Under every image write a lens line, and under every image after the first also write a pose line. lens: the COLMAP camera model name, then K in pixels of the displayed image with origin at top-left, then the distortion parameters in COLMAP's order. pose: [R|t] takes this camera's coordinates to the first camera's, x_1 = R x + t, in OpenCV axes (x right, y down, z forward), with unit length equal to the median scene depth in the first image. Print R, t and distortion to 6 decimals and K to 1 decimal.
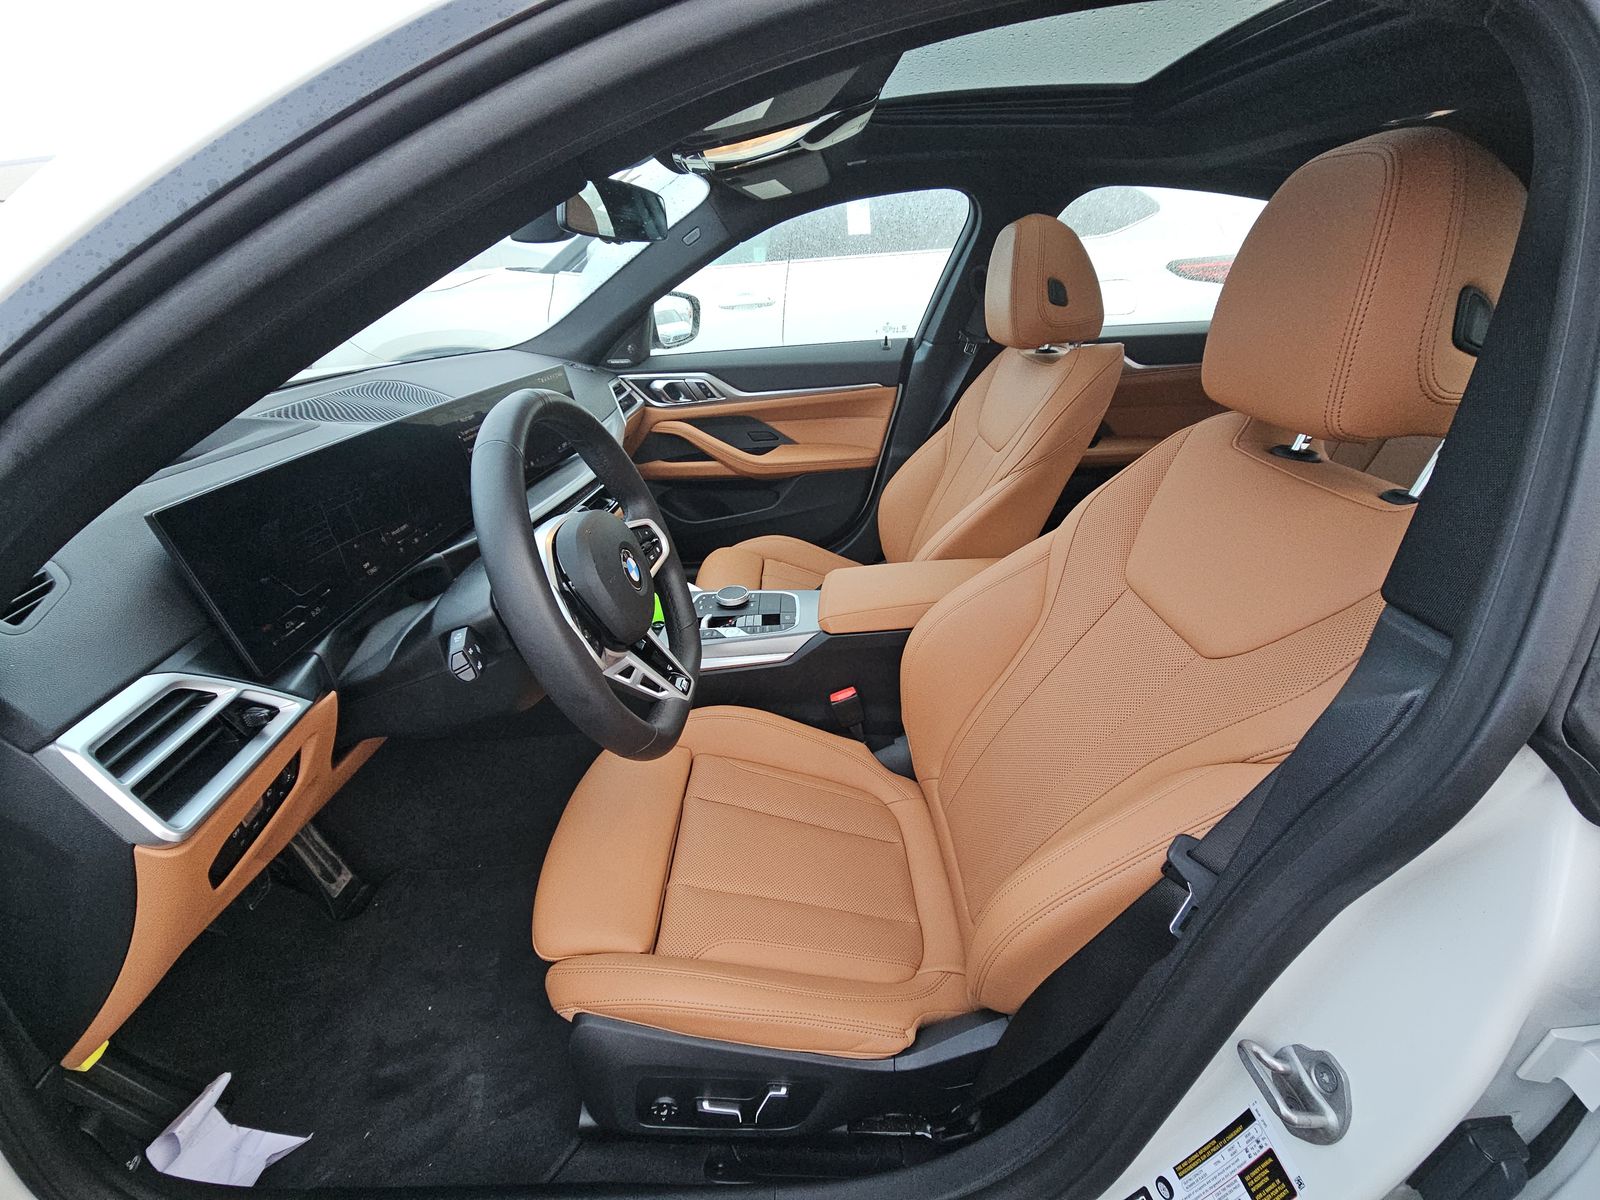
lens RADIAL K [[642.0, 0, 806.5], [0, 642.0, 603.2], [0, 0, 1]] dist [0.001950, 0.000069]
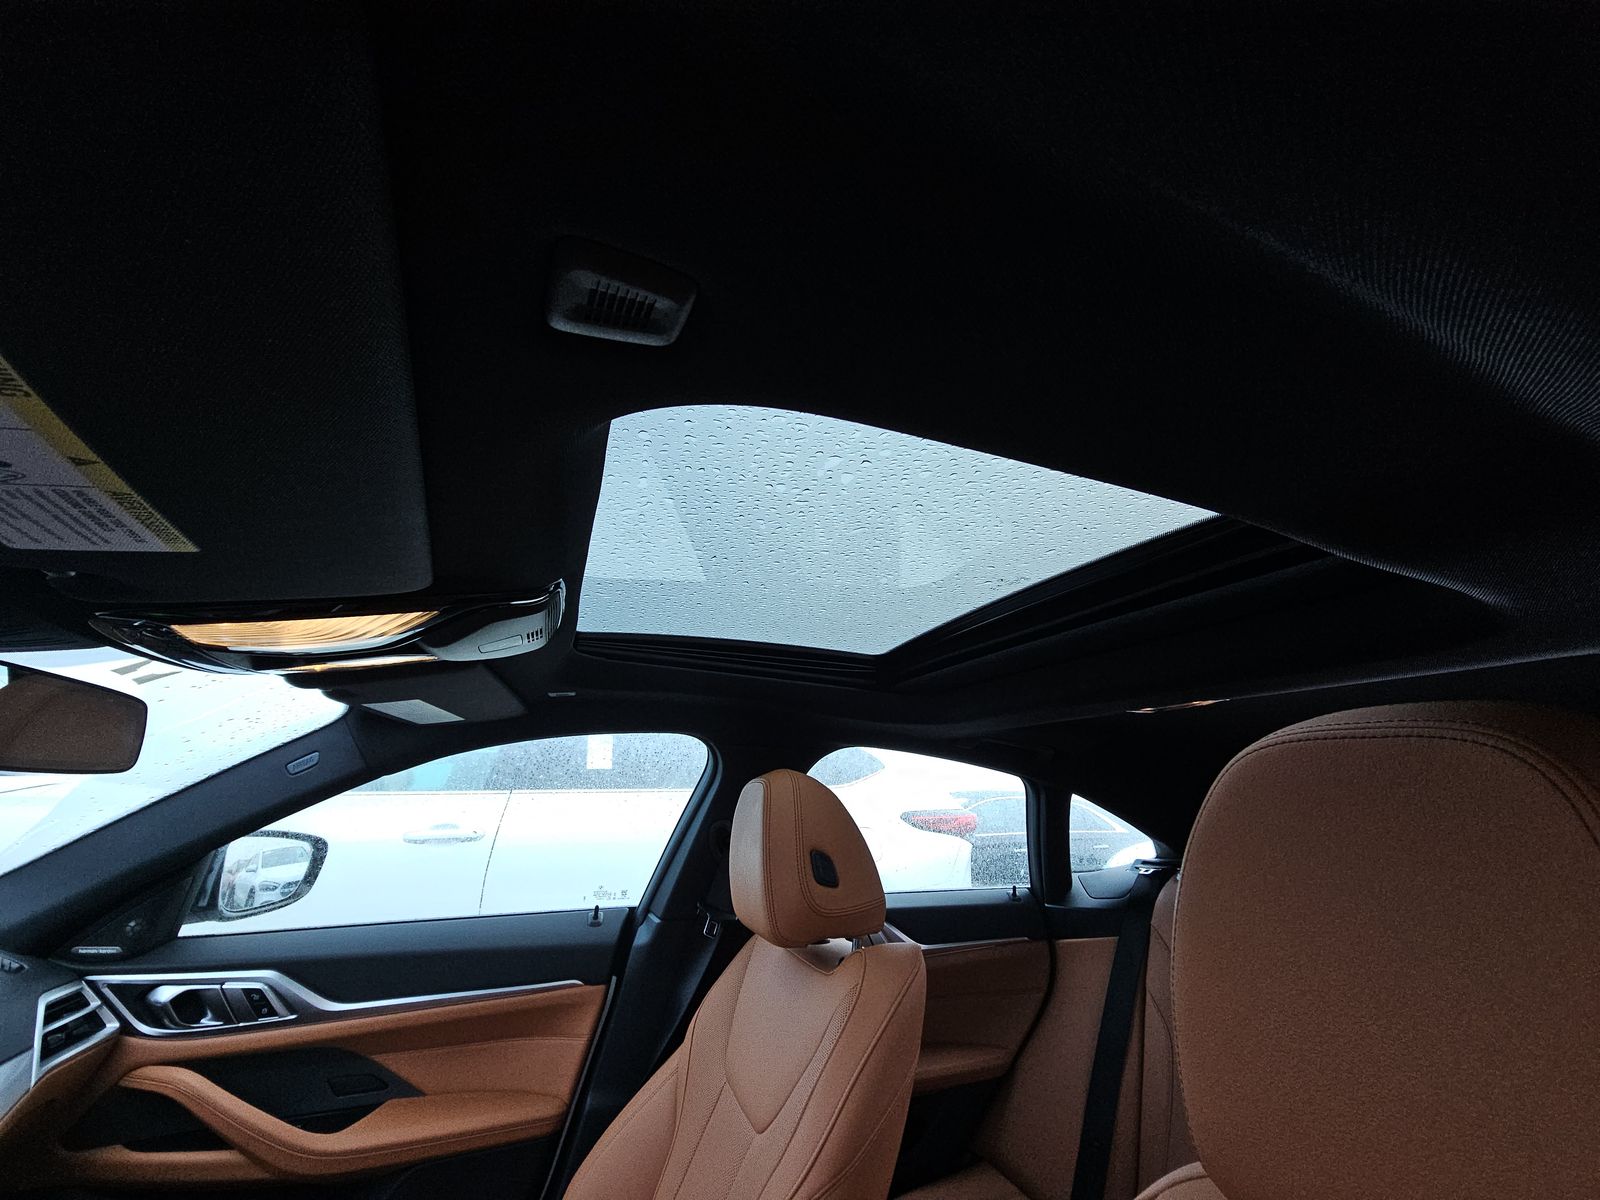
lens RADIAL K [[641.7, 0, 797.8], [0, 641.7, 592.4], [0, 0, 1]] dist [0.015251, -0.012240]
pose [[0.941971, 0.151349, 0.299641, 0.067215], [0.106377, 0.712020, -0.694055, -0.143231], [-0.318395, 0.685654, 0.654602, 0.222102]]
